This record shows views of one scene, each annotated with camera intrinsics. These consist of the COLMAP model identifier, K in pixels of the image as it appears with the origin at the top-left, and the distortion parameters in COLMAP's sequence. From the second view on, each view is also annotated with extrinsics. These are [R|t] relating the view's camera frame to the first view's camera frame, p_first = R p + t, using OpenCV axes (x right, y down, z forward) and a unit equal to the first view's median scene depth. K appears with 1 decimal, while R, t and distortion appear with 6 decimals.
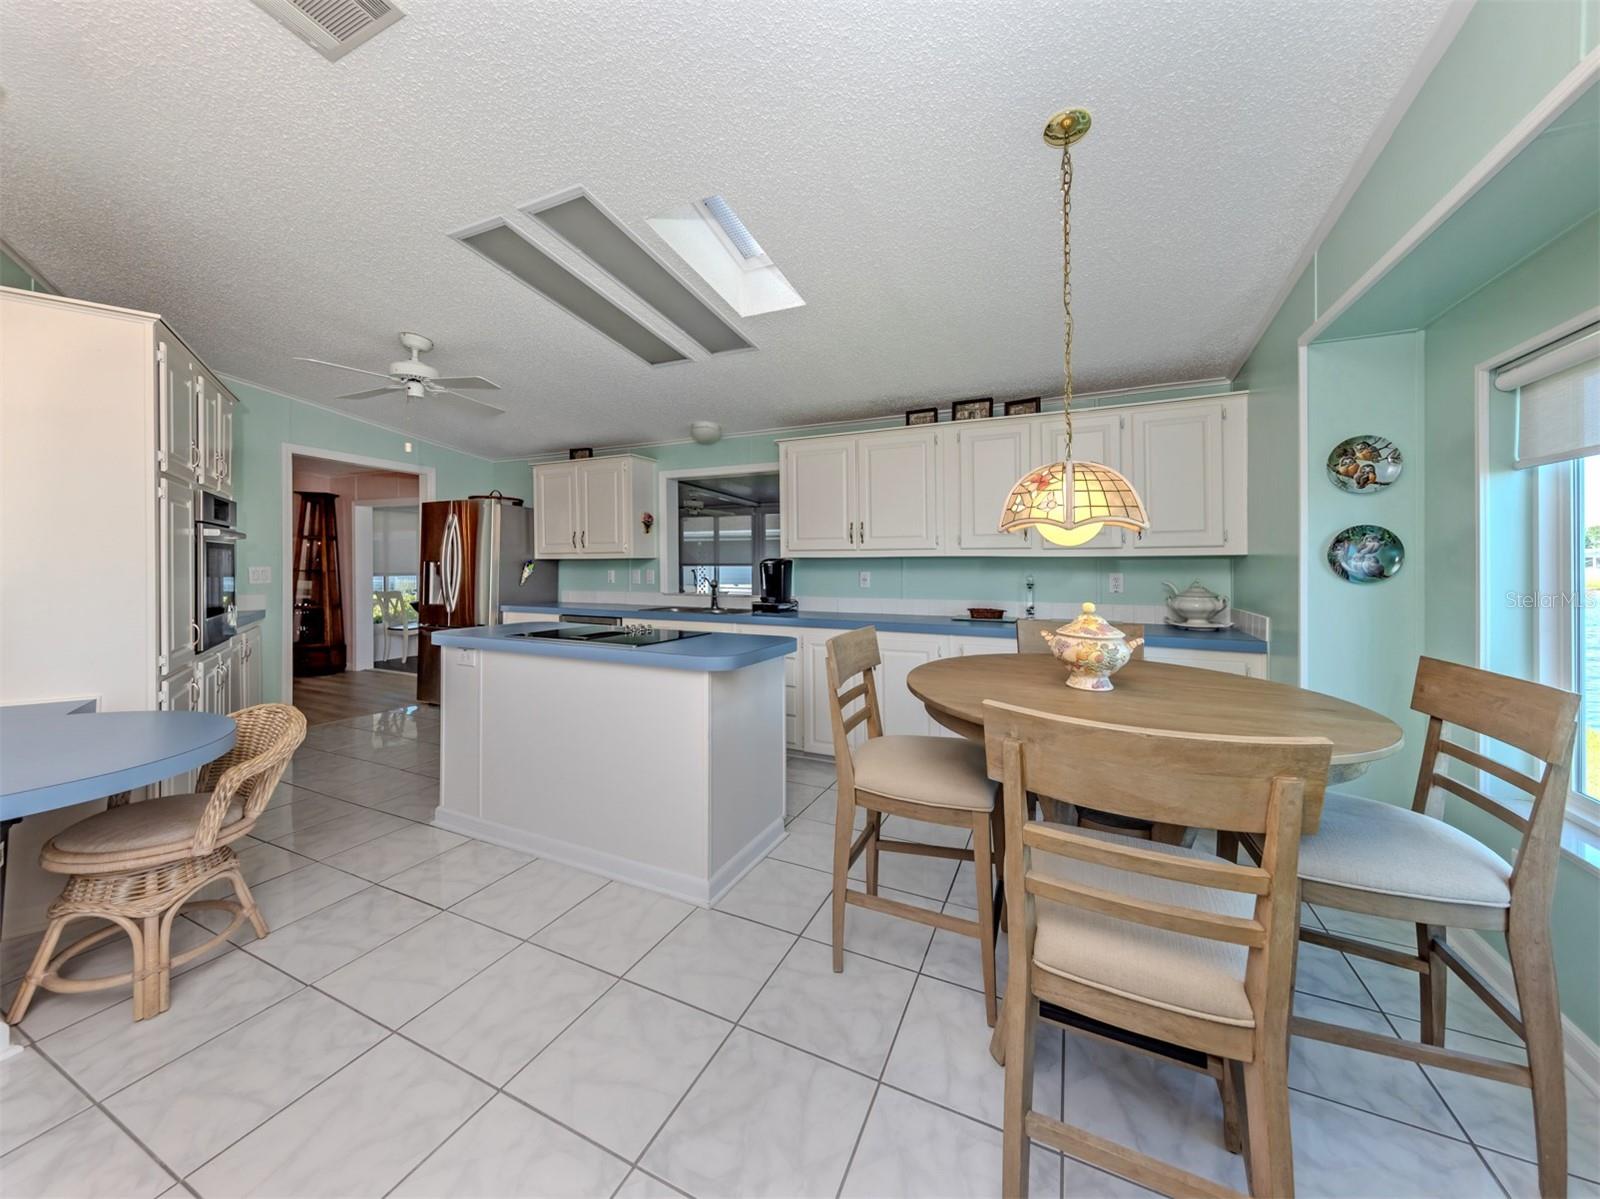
lens RADIAL K [[574.8, 0, 806.7], [0, 574.8, 569.0], [0, 0, 1]] dist [0.002337, -0.000442]
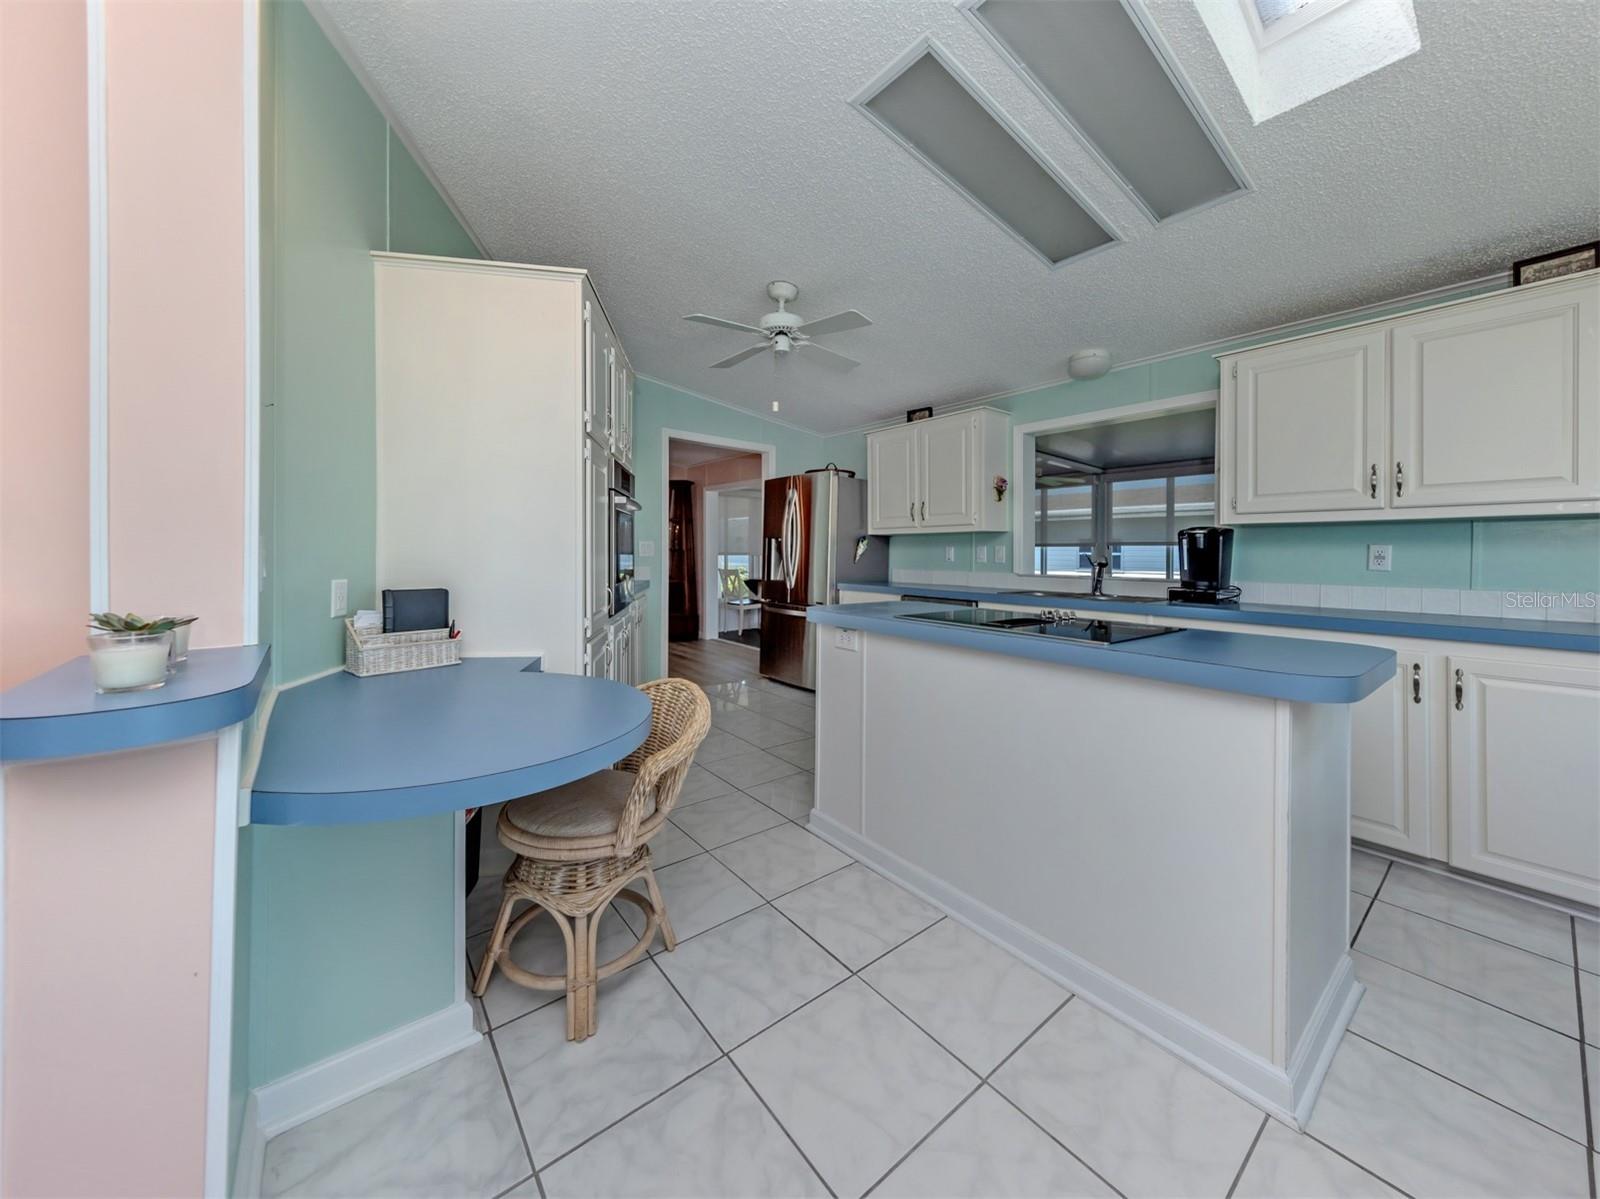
lens RADIAL K [[580.3, 0, 805.1], [0, 580.3, 562.0], [0, 0, 1]] dist [0.002059, 0.000077]
pose [[0.890888, 0.011999, -0.454065, -0.193285], [-0.007222, 0.999899, 0.012254, 0.023081], [0.454166, -0.007638, 0.890884, 0.163624]]
